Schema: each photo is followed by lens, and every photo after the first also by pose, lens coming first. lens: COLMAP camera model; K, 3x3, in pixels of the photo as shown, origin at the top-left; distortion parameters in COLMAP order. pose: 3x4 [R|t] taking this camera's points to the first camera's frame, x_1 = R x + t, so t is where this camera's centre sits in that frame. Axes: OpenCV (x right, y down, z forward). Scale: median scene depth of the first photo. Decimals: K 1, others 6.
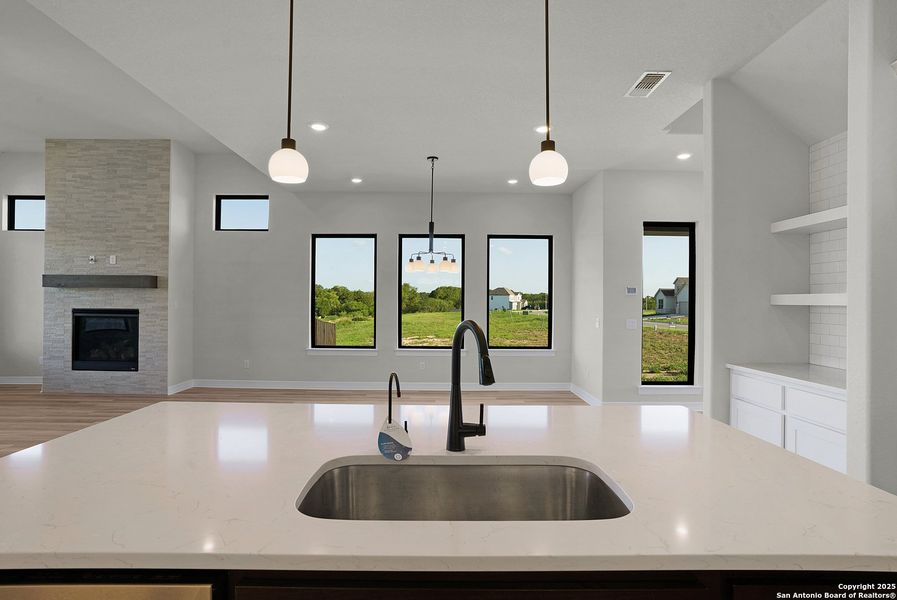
lens RADIAL K [[457.1, 0, 447.2], [0, 457.1, 303.2], [0, 0, 1]] dist [-0.003031, 0.000517]
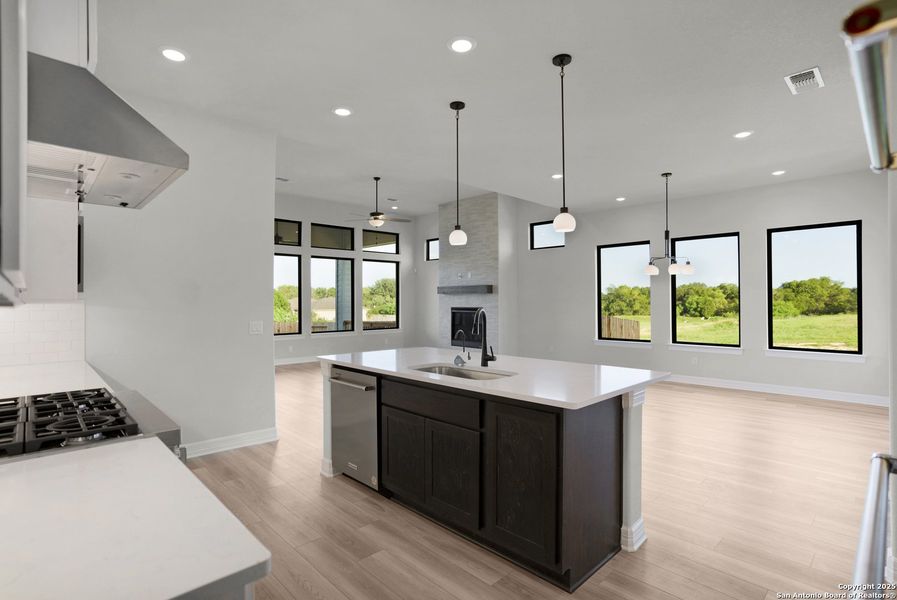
lens RADIAL K [[457.1, 0, 447.2], [0, 457.1, 303.2], [0, 0, 1]] dist [-0.003031, 0.000517]
pose [[0.708680, -0.007534, -0.705490, 0.302541], [0.007084, 0.999969, -0.003562, 0.003274], [0.705495, -0.002473, 0.708711, -0.148568]]
